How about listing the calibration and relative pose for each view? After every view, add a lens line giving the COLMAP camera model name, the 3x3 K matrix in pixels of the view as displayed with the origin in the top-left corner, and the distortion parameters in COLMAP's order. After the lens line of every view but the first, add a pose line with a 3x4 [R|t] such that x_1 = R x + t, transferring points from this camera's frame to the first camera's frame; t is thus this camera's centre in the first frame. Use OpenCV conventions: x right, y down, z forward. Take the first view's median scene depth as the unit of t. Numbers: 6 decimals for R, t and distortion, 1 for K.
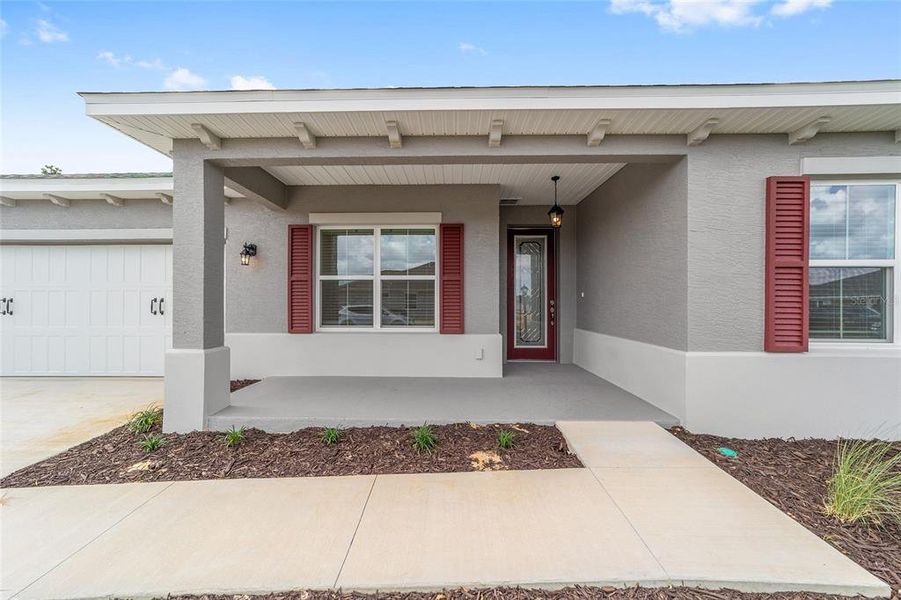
lens RADIAL K [[347.5, 0, 446.8], [0, 347.5, 301.5], [0, 0, 1]] dist [-0.010885, 0.005909]
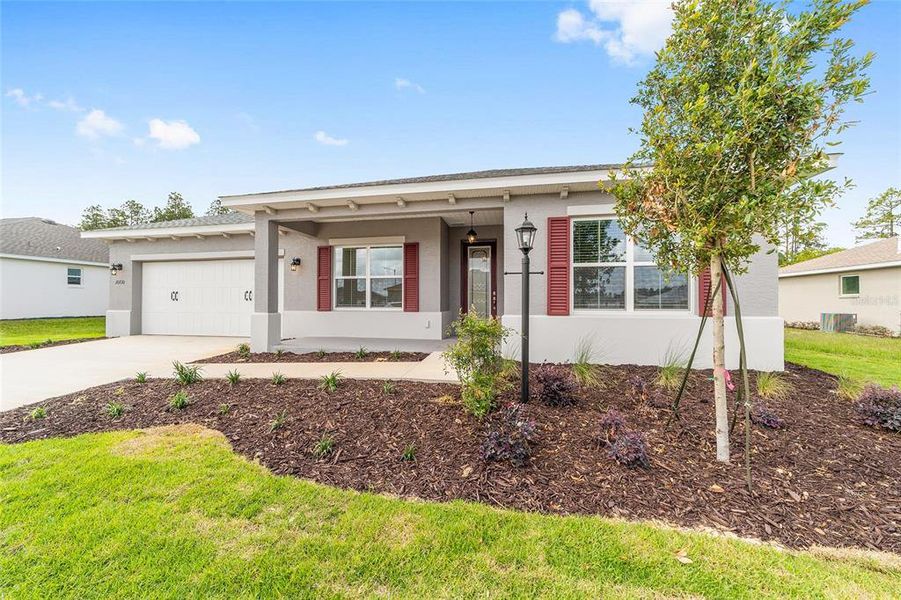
lens RADIAL K [[347.5, 0, 446.2], [0, 347.5, 300.4], [0, 0, 1]] dist [-0.010885, 0.005909]
pose [[0.984027, -0.000959, -0.178014, 0.453091], [0.000161, 0.999990, -0.004495, 0.047907], [0.178017, 0.004395, 0.984018, -0.536539]]
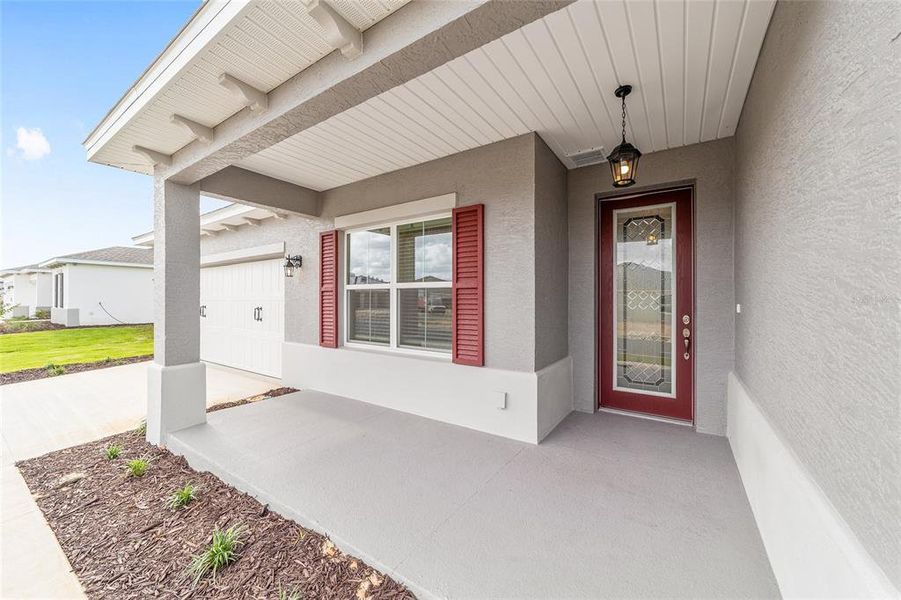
lens RADIAL K [[347.5, 0, 445.5], [0, 347.5, 299.8], [0, 0, 1]] dist [-0.010885, 0.005909]
pose [[0.838346, -0.000079, -0.545139, 0.352752], [0.000779, 0.999999, 0.001053, -0.037236], [0.545139, -0.001308, 0.838345, 0.388445]]
